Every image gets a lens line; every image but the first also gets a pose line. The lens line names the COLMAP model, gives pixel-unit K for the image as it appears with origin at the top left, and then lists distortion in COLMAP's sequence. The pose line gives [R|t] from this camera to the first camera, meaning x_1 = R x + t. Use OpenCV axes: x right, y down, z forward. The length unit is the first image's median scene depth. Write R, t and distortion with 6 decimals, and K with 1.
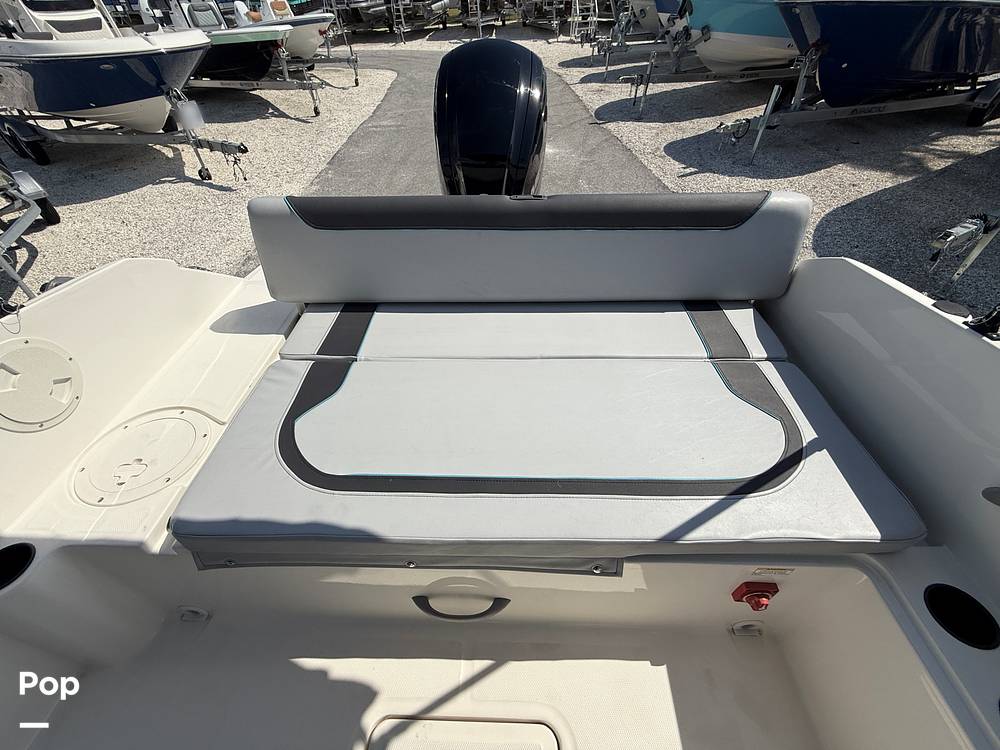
lens RADIAL K [[405.6, 0, 499.0], [0, 405.6, 375.4], [0, 0, 1]] dist [-0.003240, -0.000503]
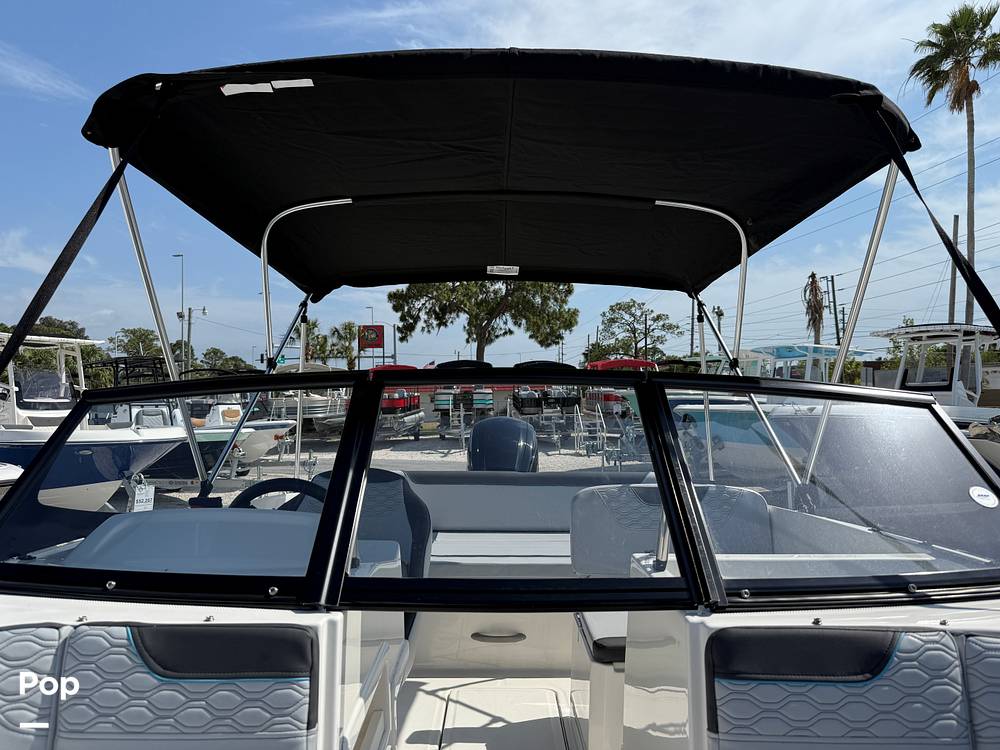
lens RADIAL K [[704.1, 0, 500.3], [0, 704.1, 374.2], [0, 0, 1]] dist [-0.022296, 0.000131]
pose [[0.999614, 0.018434, 0.020774, -0.003760], [0.002267, 0.691323, -0.722542, 0.099682], [-0.027681, 0.722310, 0.691015, -0.100422]]
